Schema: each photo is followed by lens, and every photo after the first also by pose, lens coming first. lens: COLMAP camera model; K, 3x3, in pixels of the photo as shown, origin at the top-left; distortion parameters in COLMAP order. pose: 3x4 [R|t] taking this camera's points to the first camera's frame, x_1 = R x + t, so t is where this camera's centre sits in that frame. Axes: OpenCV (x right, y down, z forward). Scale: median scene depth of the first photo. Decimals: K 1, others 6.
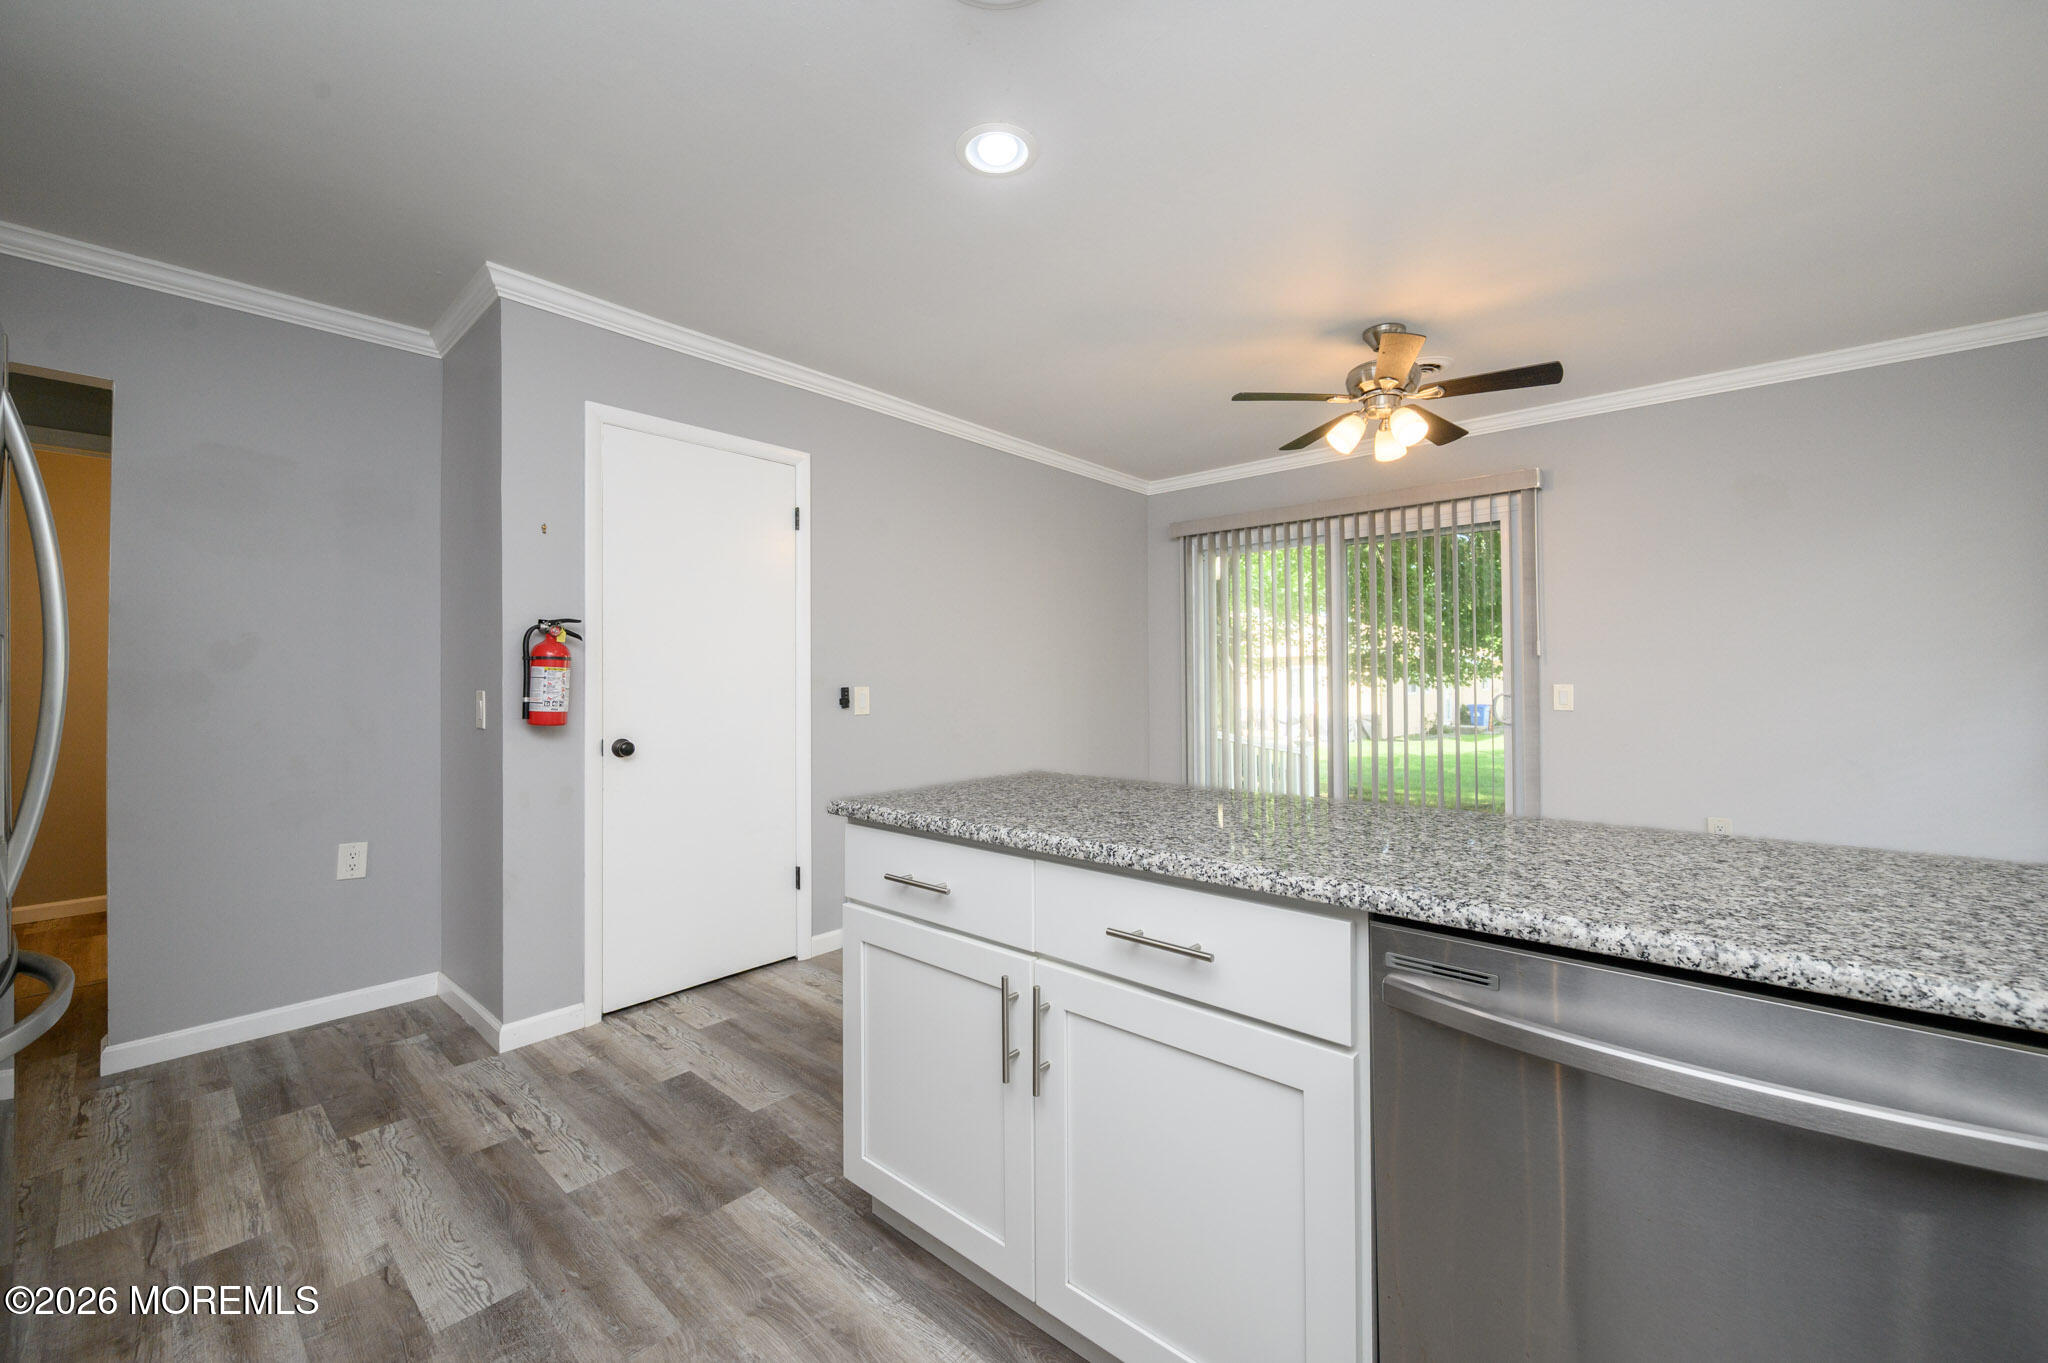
lens RADIAL K [[808.9, 0, 1019.0], [0, 808.9, 675.5], [0, 0, 1]] dist [-0.001133, -0.000200]
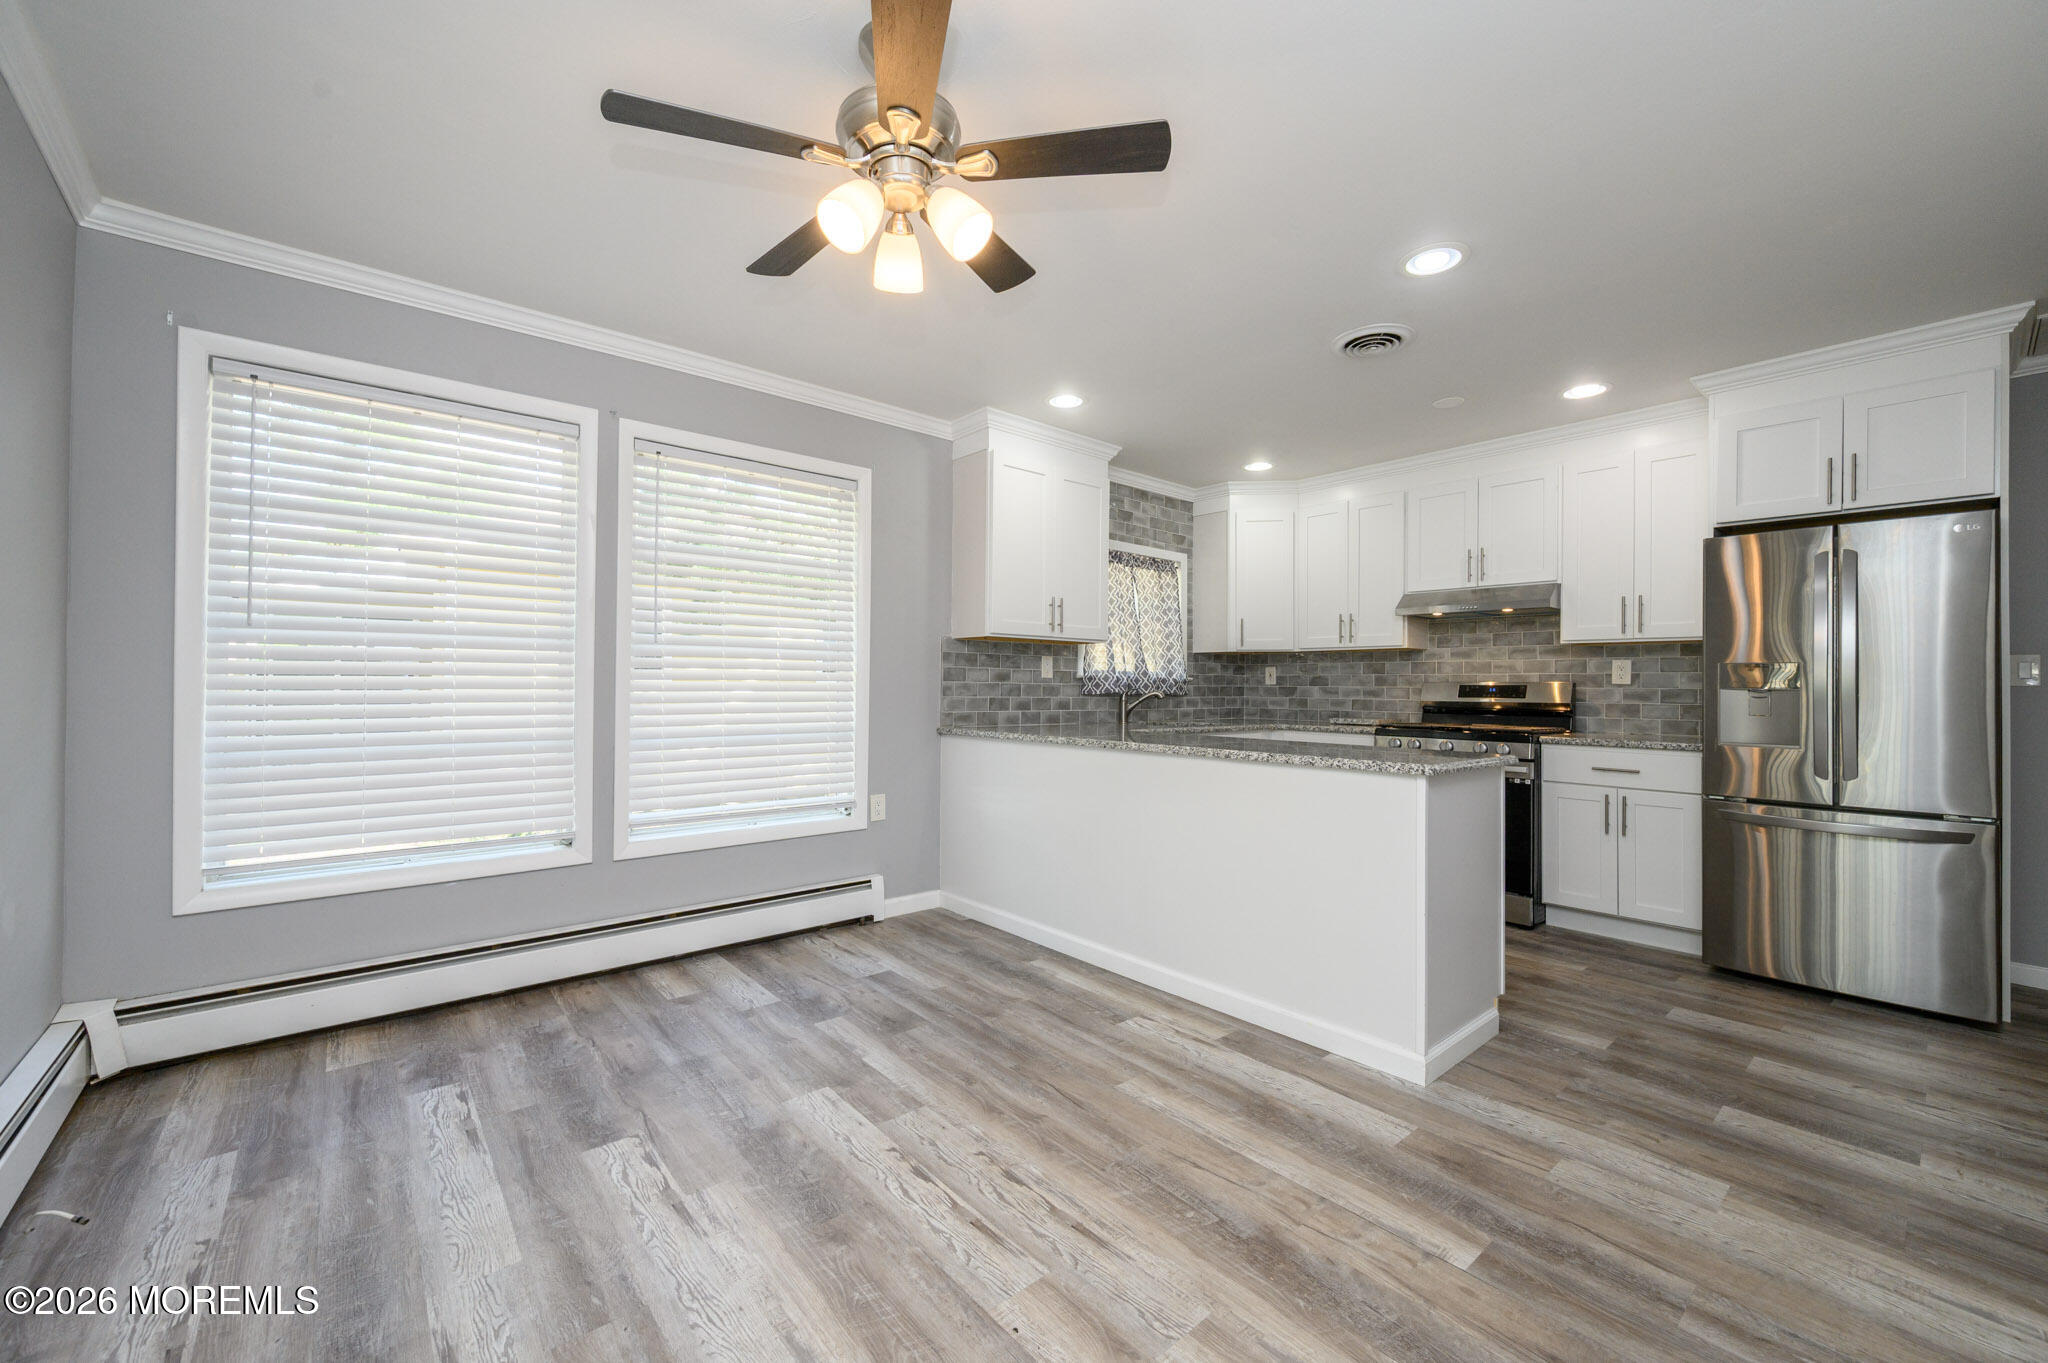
lens RADIAL K [[808.9, 0, 1026.4], [0, 808.9, 678.7], [0, 0, 1]] dist [-0.001133, -0.000200]
pose [[-0.991446, -0.000207, 0.130518, 0.225603], [-0.002128, 0.999891, -0.014580, 0.015988], [-0.130501, -0.014733, -0.991339, 1.204945]]
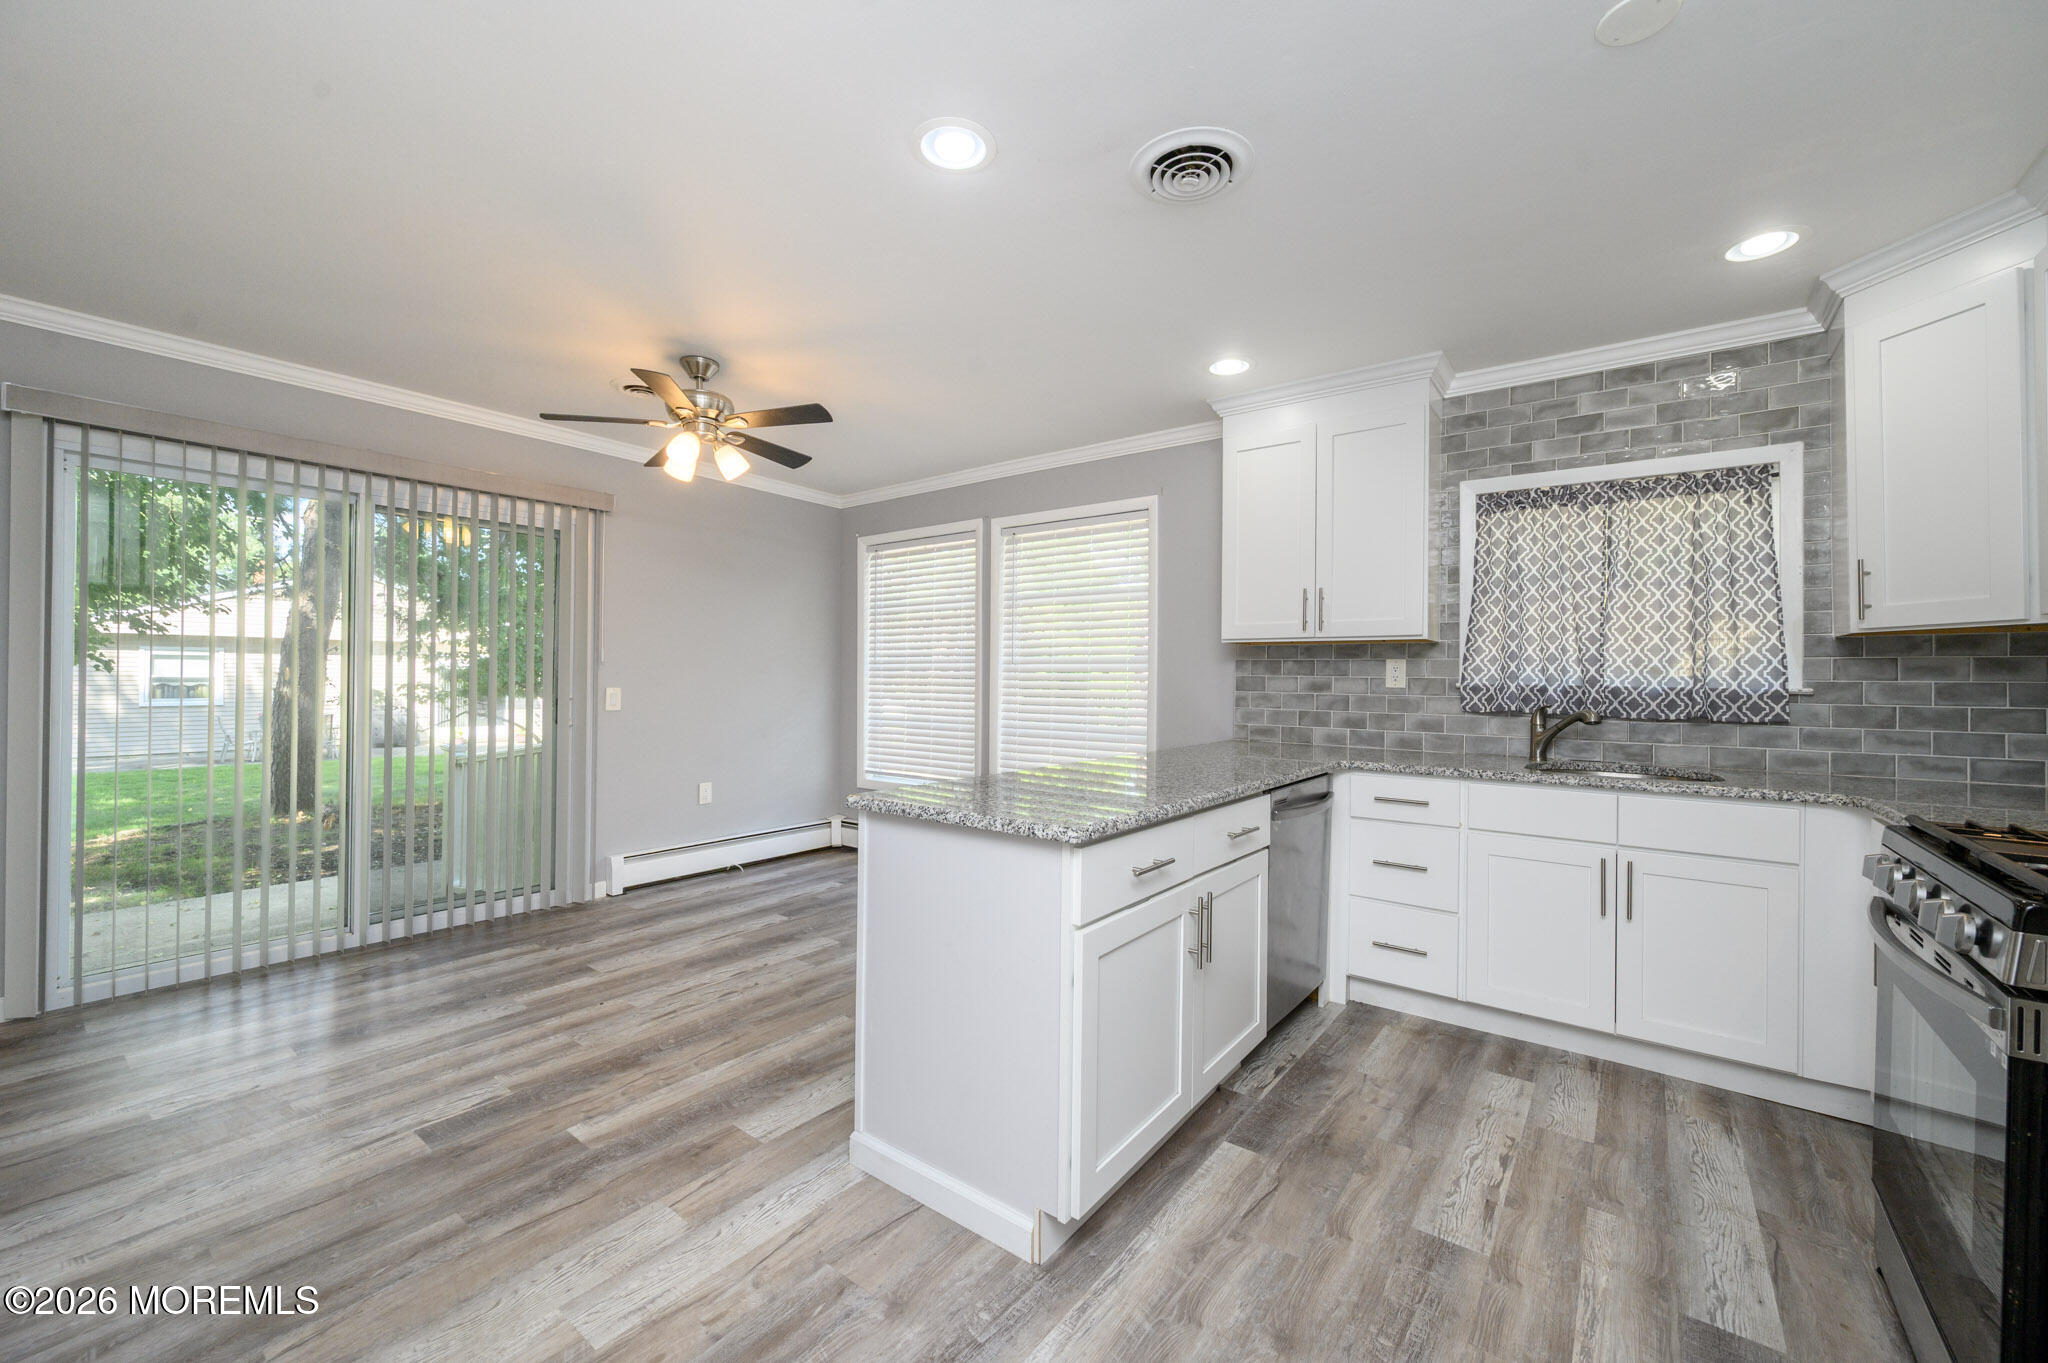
lens RADIAL K [[808.9, 0, 1016.5], [0, 808.9, 672.7], [0, 0, 1]] dist [-0.001133, -0.000200]
pose [[-0.075940, 0.011249, 0.997049, -0.509747], [-0.012375, 0.999849, -0.012223, -0.003065], [-0.997036, -0.013266, -0.075789, 0.516935]]
